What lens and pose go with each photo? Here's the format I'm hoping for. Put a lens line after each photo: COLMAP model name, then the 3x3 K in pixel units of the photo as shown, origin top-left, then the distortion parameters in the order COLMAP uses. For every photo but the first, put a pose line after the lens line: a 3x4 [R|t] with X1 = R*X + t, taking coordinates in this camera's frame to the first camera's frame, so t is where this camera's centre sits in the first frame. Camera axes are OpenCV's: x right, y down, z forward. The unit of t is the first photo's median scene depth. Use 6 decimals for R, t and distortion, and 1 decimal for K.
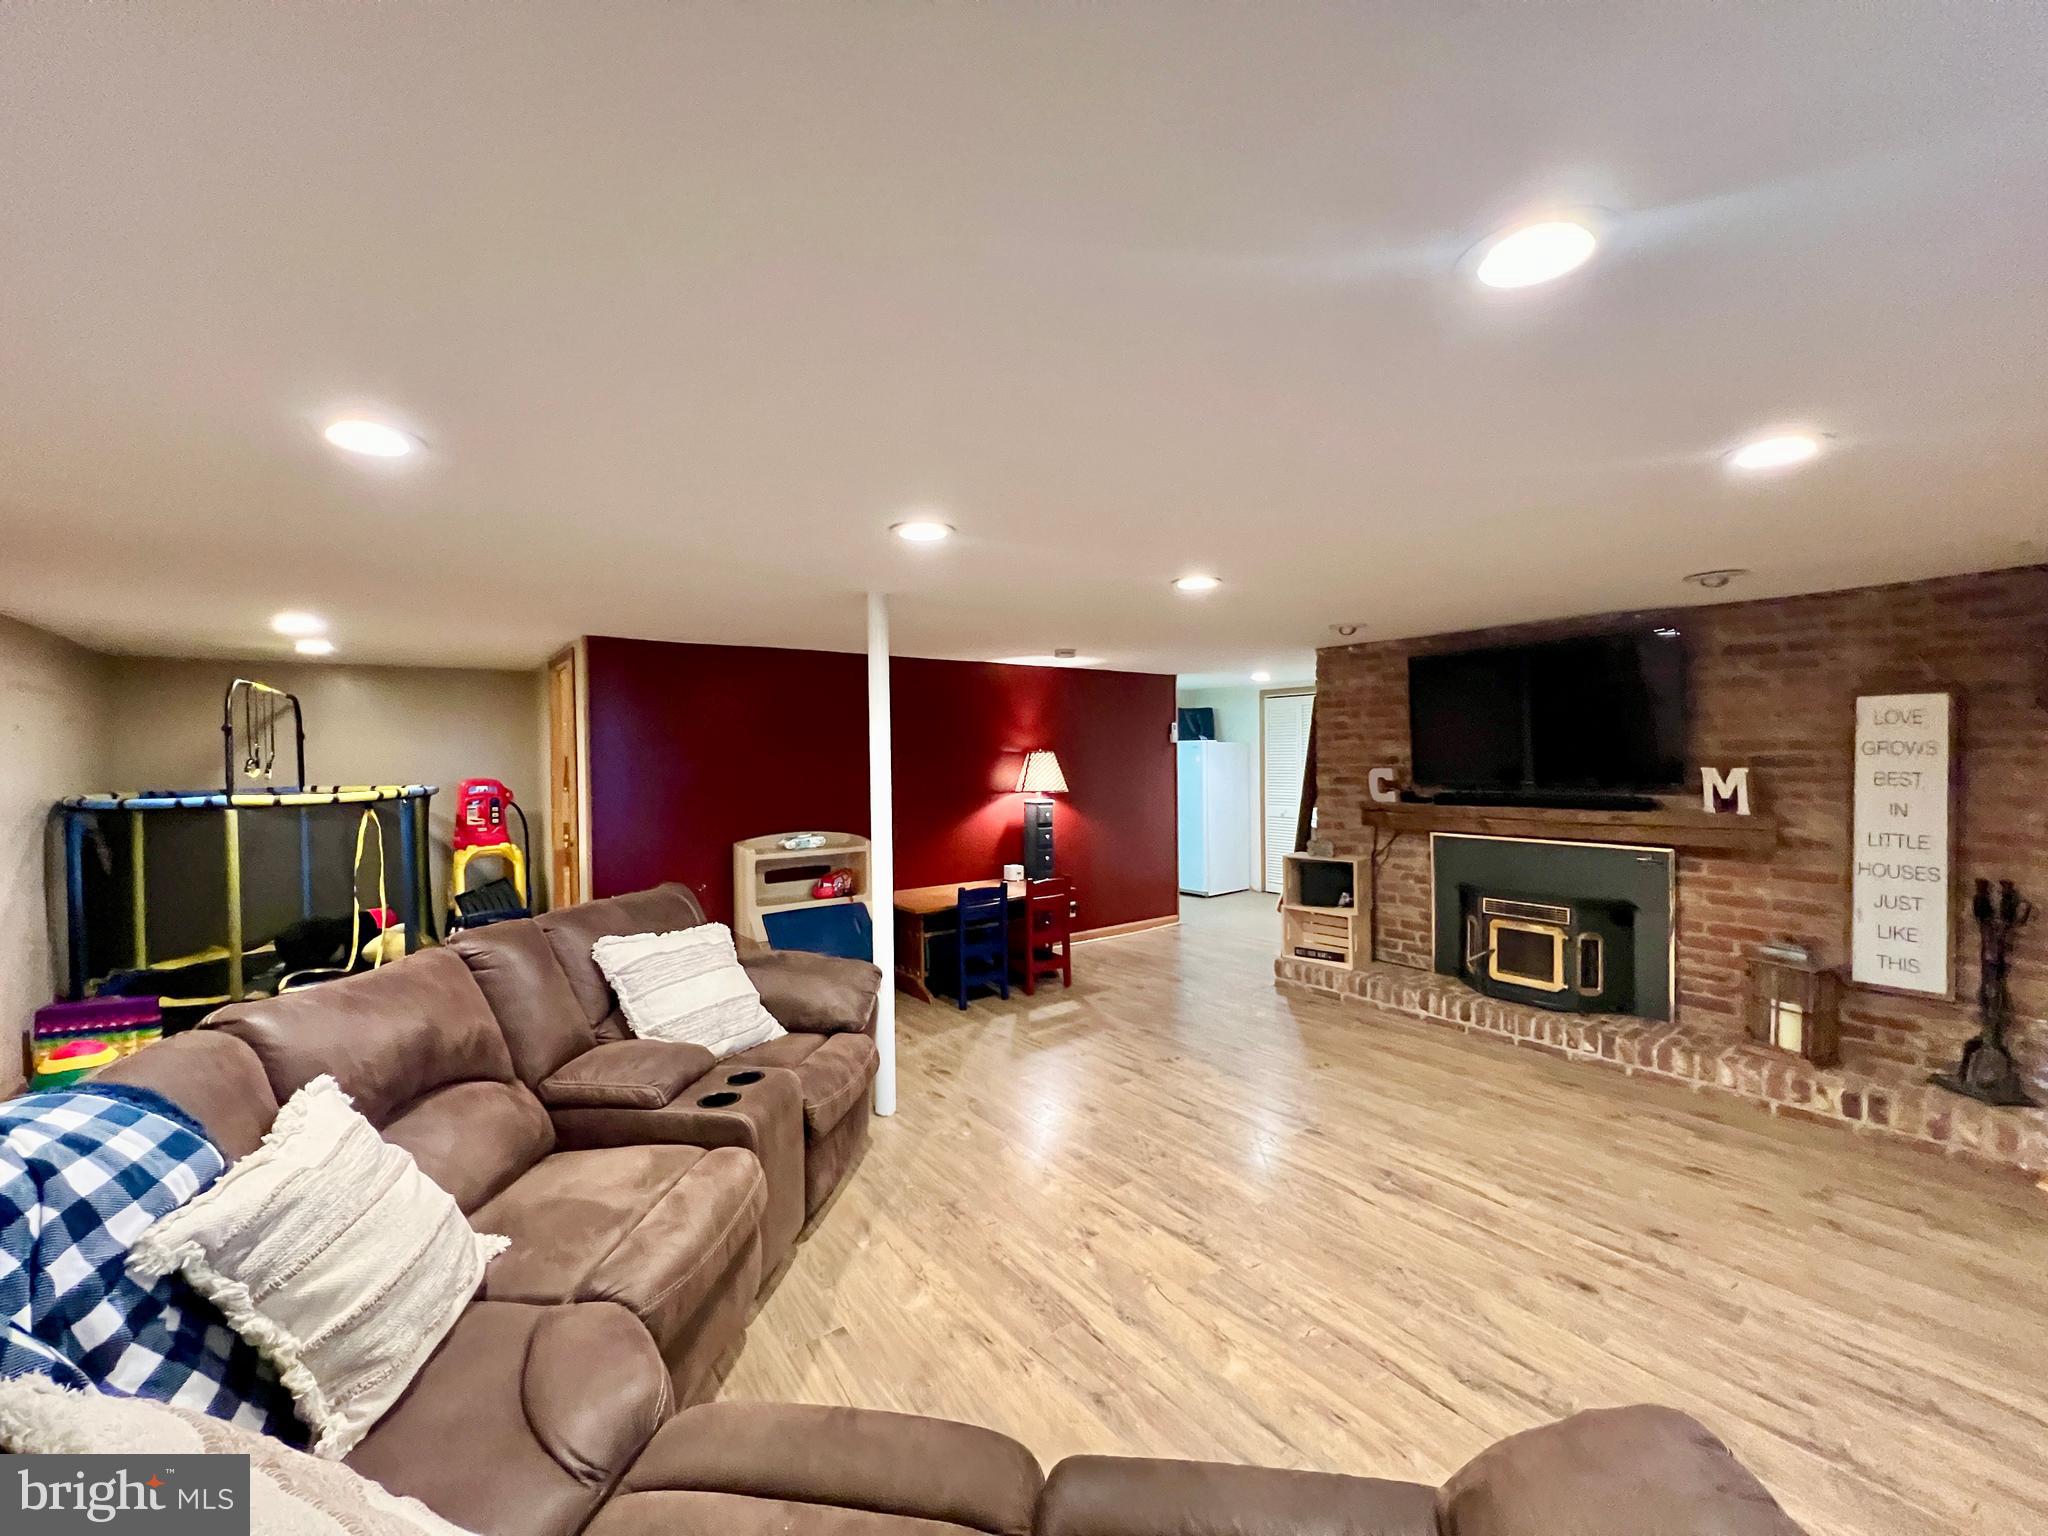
lens RADIAL K [[815.4, 0, 1024.0], [0, 815.4, 768.0], [0, 0, 1]] dist [0.001426, -0.000017]
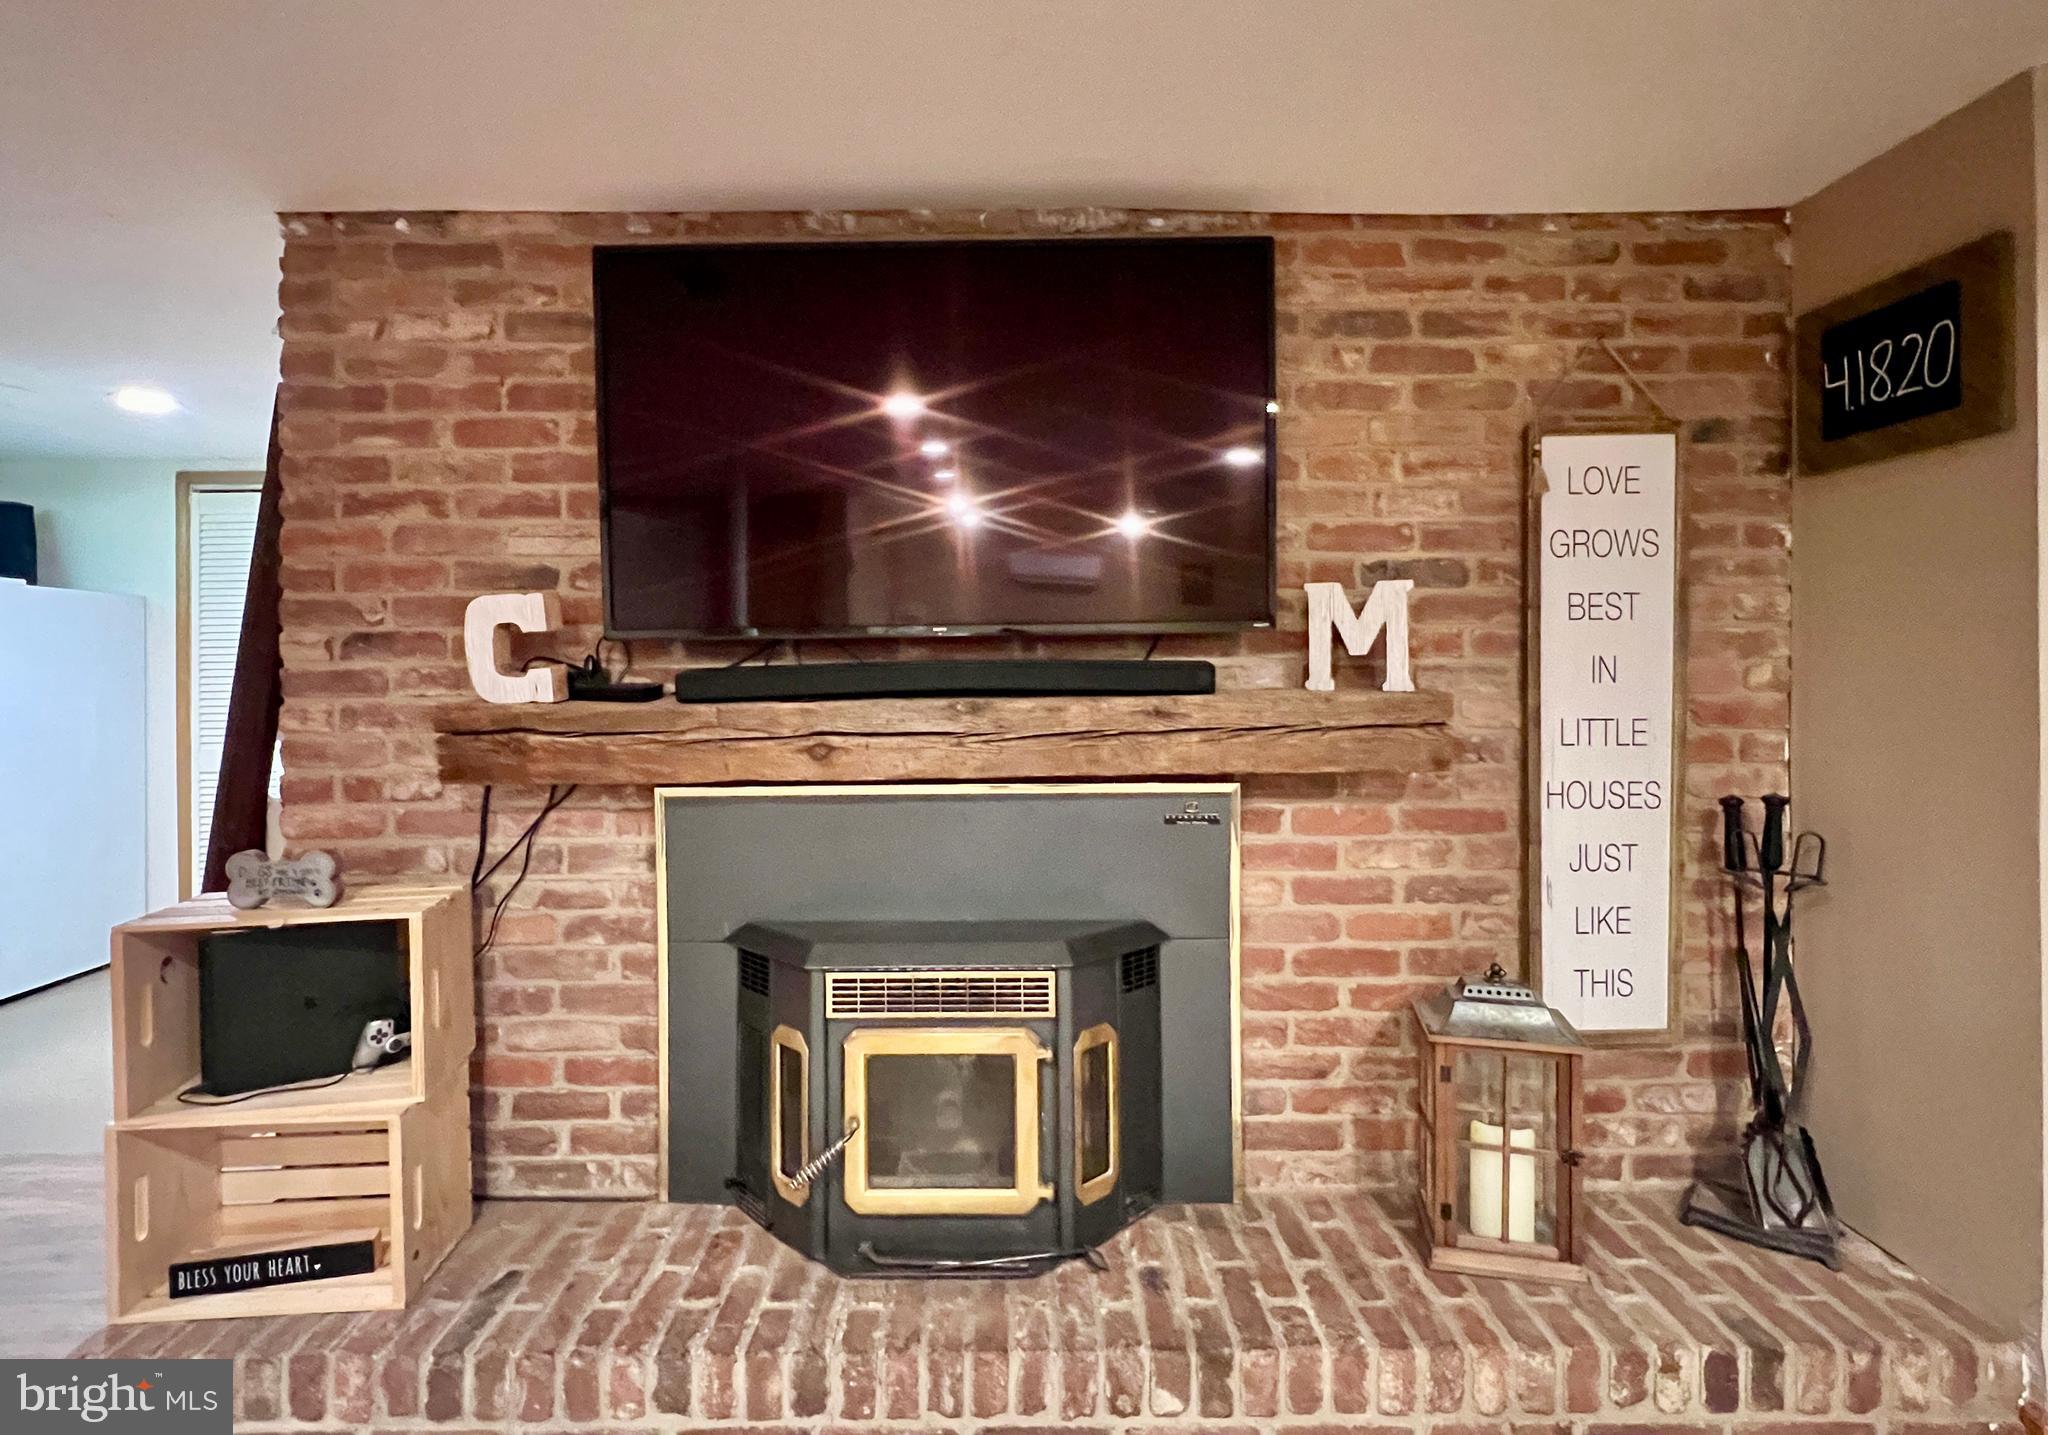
lens RADIAL K [[1020.0, 0, 1020.0], [0, 1020.0, 657.8], [0, 0, 1]] dist [-0.000304, -0.001161]
pose [[0.609075, 0.011369, 0.793031, 0.296034], [0.015230, 0.999545, -0.026028, 0.044557], [-0.792966, 0.027931, 0.608625, 0.722671]]
